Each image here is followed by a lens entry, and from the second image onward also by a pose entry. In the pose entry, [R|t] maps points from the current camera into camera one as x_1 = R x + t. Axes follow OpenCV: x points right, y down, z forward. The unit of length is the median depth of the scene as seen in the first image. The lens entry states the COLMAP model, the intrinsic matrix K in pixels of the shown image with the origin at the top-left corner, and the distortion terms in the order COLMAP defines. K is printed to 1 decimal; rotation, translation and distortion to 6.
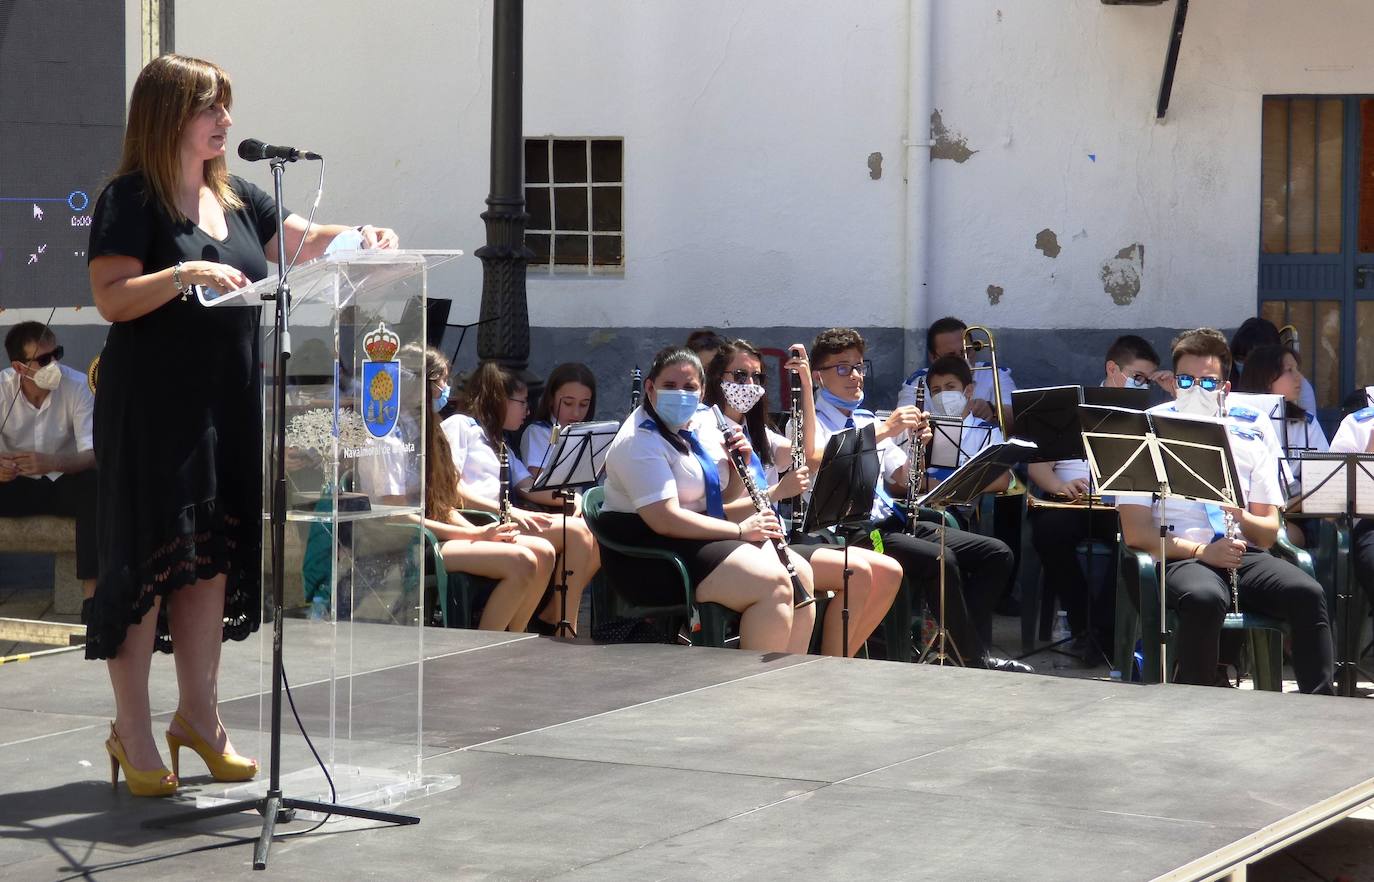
lens RADIAL K [[3459.5, 0, 687.3], [0, 3459.5, 390.2], [0, 0, 1]] dist [0.146975, 0.056361]
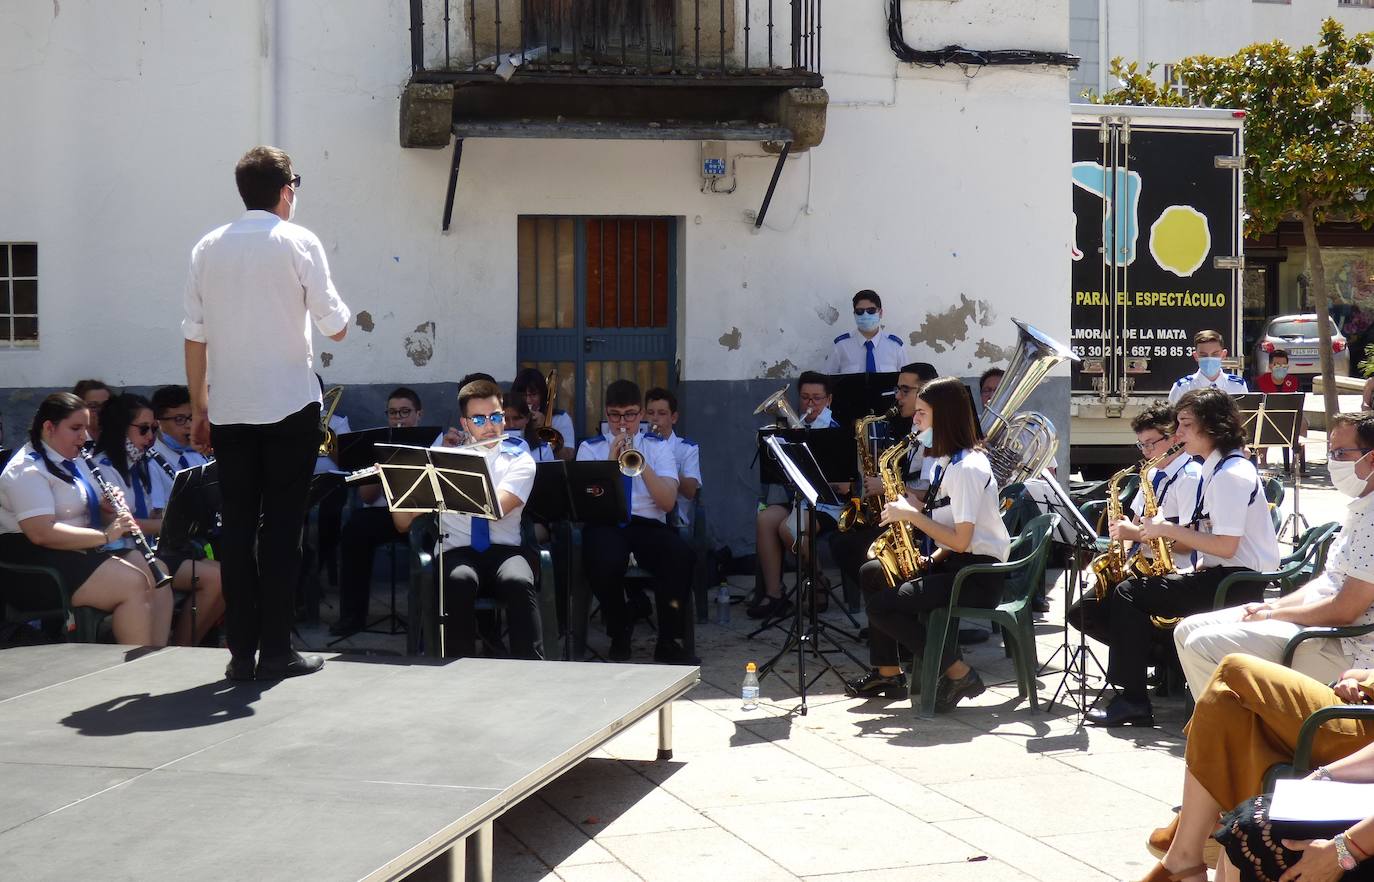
lens RADIAL K [[3459.5, 0, 687.3], [0, 3459.5, 390.2], [0, 0, 1]] dist [0.146975, 0.056361]
pose [[0.973138, -0.010996, 0.229960, -0.065669], [0.015995, 0.999674, -0.019884, 0.010546], [-0.229667, 0.023028, 0.972997, -0.271178]]
